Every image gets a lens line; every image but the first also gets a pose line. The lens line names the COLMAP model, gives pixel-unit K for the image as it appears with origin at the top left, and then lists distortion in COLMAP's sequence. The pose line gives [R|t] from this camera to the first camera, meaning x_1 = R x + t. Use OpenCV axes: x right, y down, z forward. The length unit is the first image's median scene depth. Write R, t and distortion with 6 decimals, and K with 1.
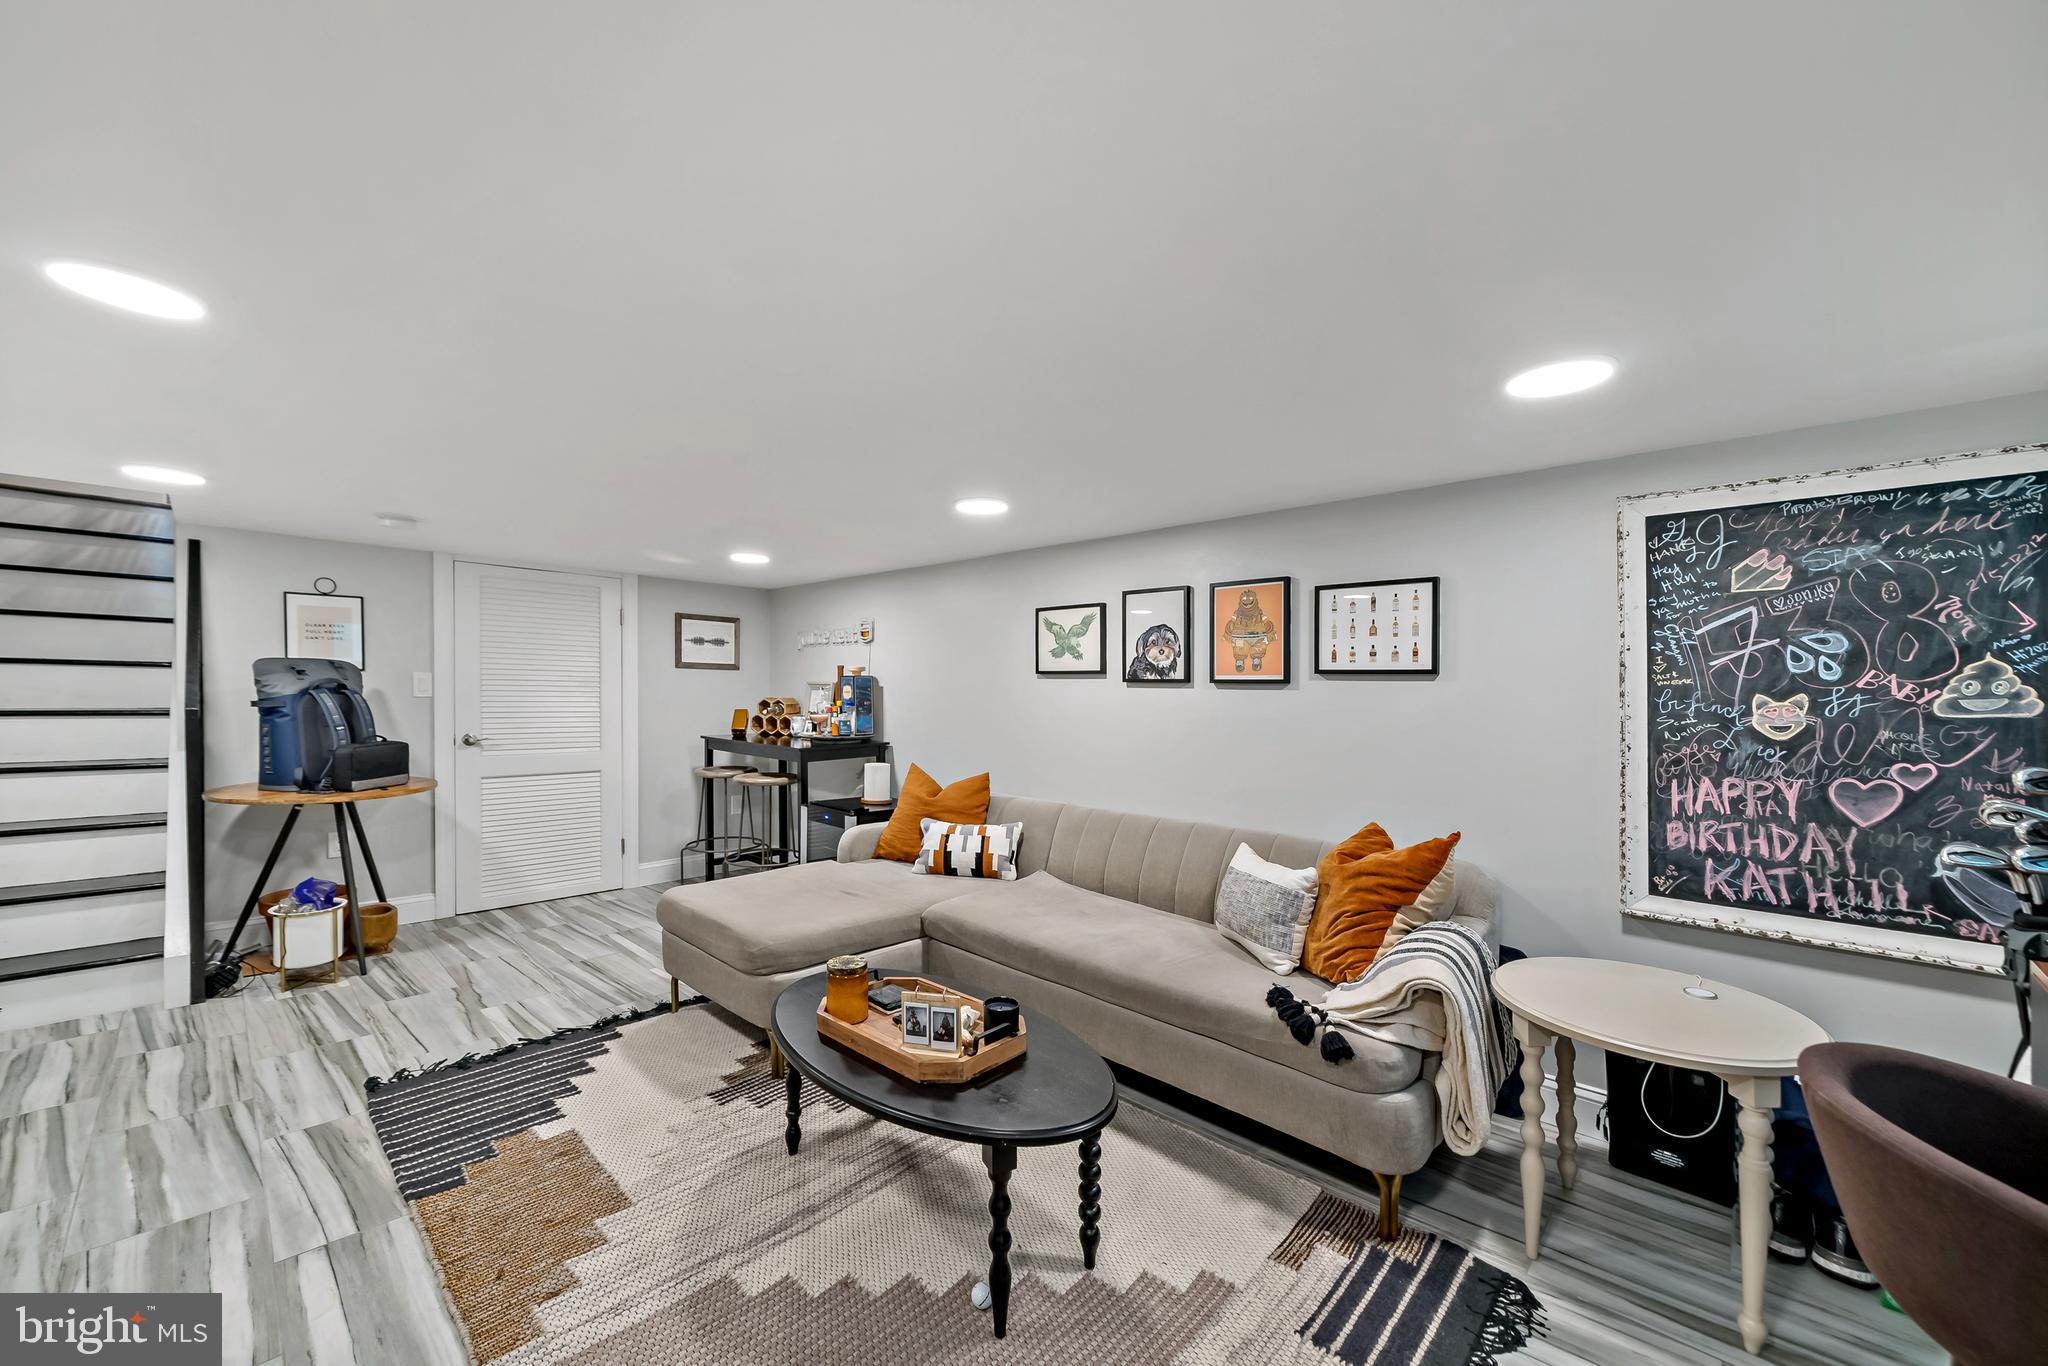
lens RADIAL K [[774.2, 0, 1018.6], [0, 774.2, 704.9], [0, 0, 1]] dist [-0.000496, -0.000209]
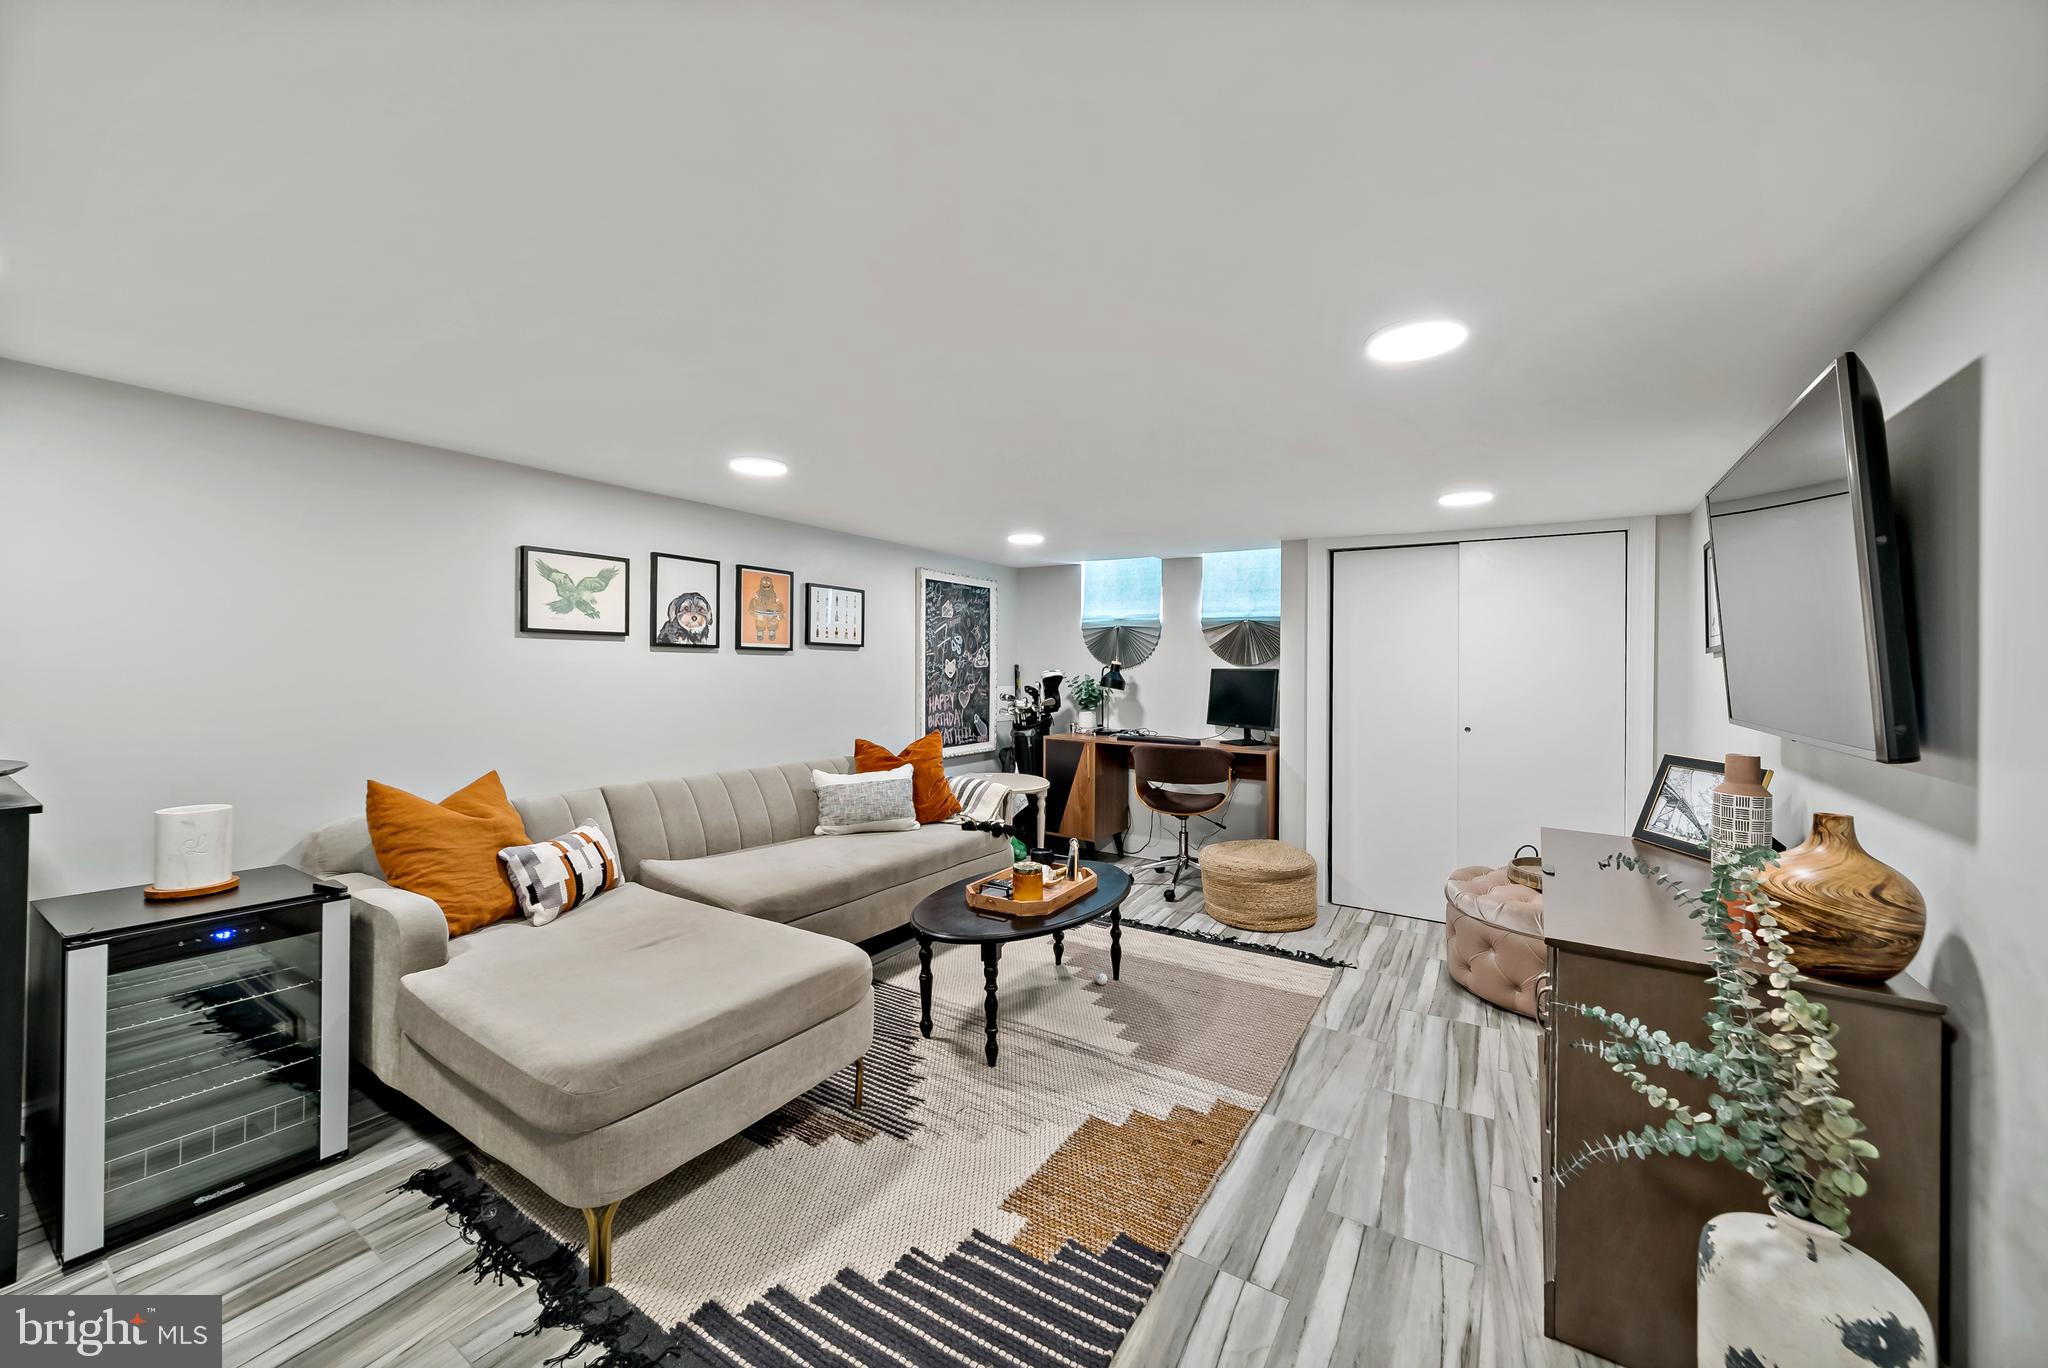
lens RADIAL K [[774.2, 0, 1013.4], [0, 774.2, 646.9], [0, 0, 1]] dist [-0.000496, -0.000209]
pose [[-0.177065, 0.007493, 0.984171, -1.166265], [0.001584, 0.999972, -0.007328, -0.027018], [-0.984198, 0.000262, -0.177072, 0.955448]]
